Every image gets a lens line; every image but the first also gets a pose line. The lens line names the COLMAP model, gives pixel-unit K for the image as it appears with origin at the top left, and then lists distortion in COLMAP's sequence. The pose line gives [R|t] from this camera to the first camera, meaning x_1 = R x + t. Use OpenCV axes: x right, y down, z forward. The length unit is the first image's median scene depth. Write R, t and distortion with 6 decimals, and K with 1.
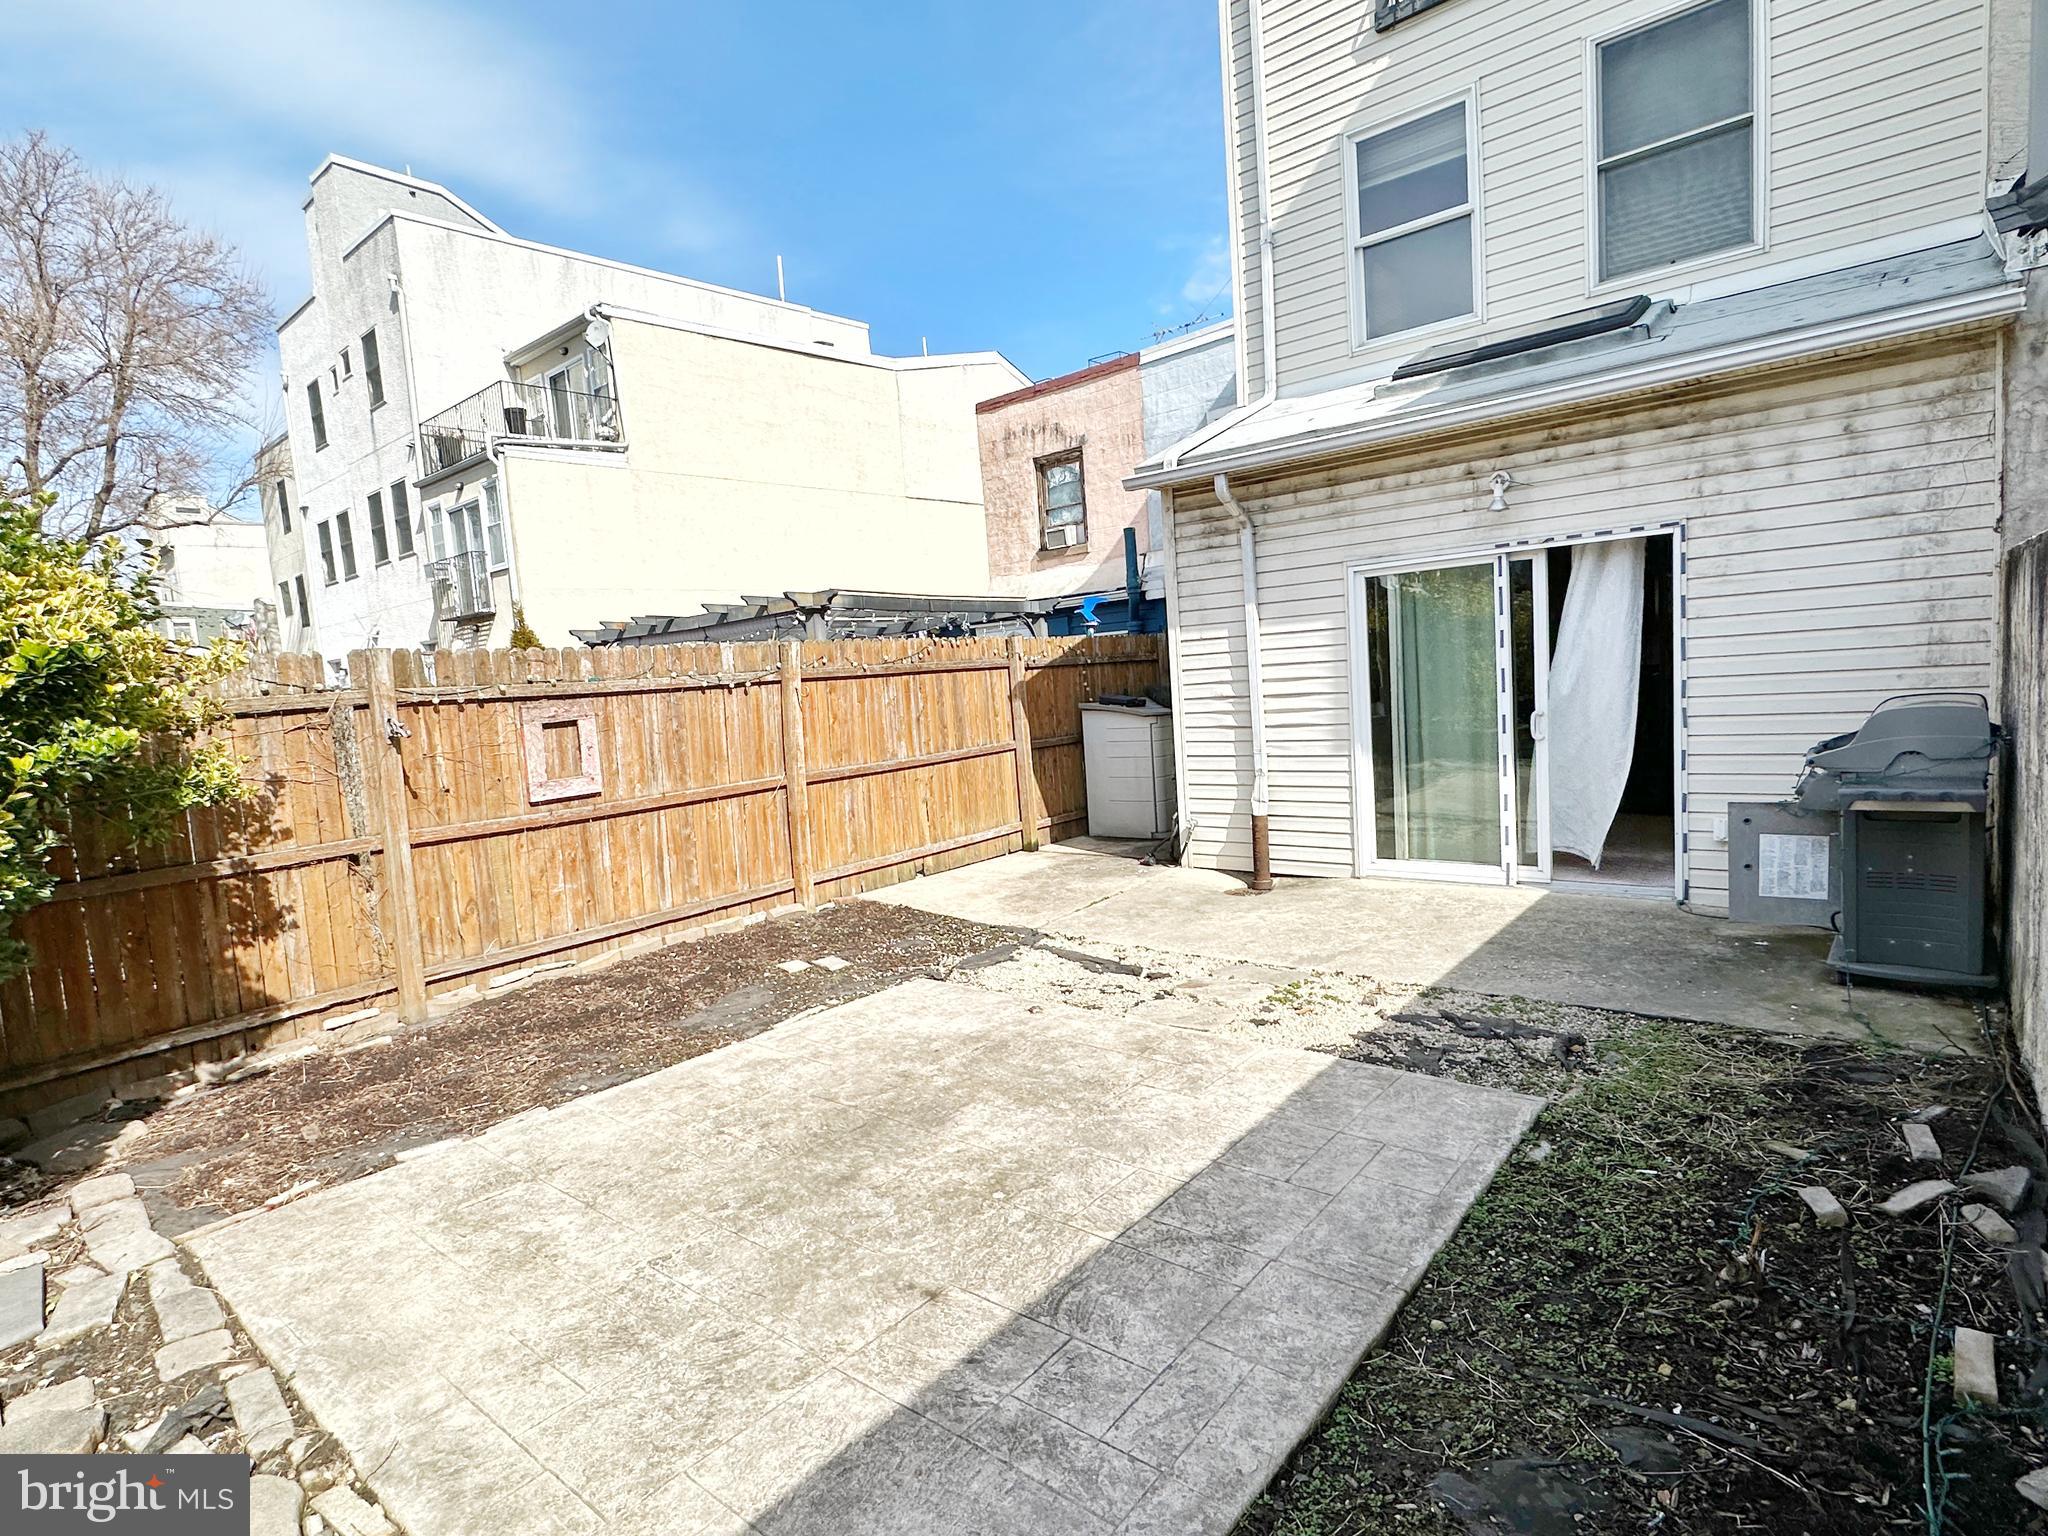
lens RADIAL K [[1049.7, 0, 1019.4], [0, 1049.7, 768.5], [0, 0, 1]] dist [-0.000421, -0.002319]
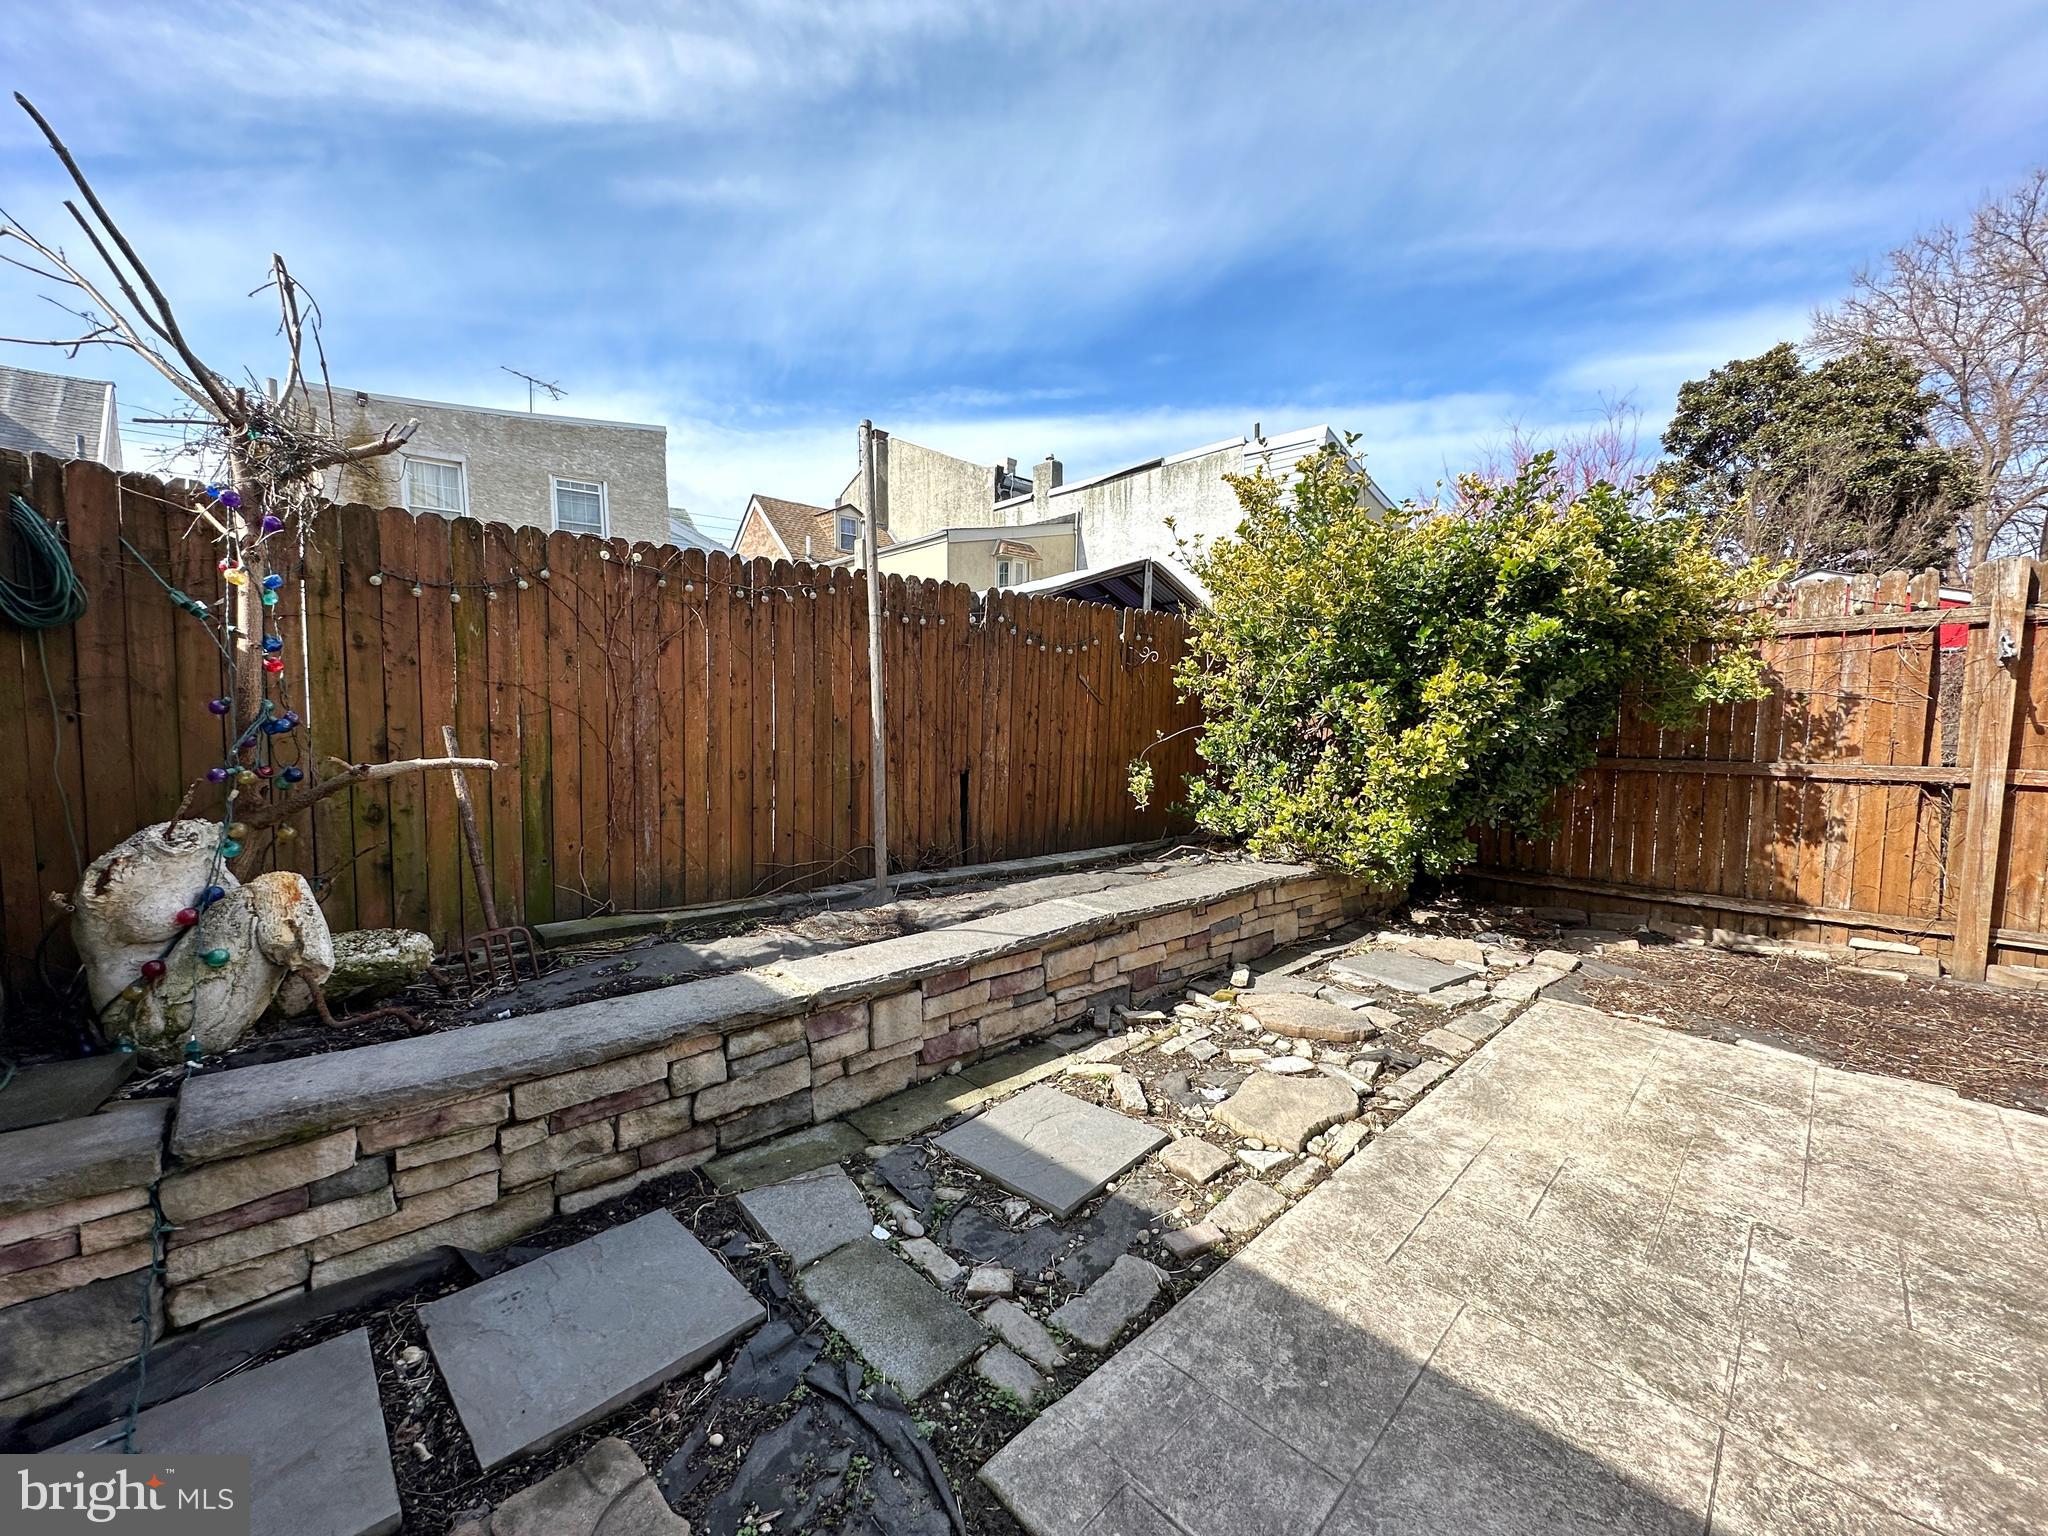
lens RADIAL K [[812.1, 0, 1024.0], [0, 812.1, 768.0], [0, 0, 1]] dist [-0.000297, -0.000003]
pose [[-0.097770, 0.130307, -0.986641, 0.168255], [-0.095781, 0.985557, 0.139655, 0.043981], [0.990589, 0.108155, -0.083877, 0.245222]]
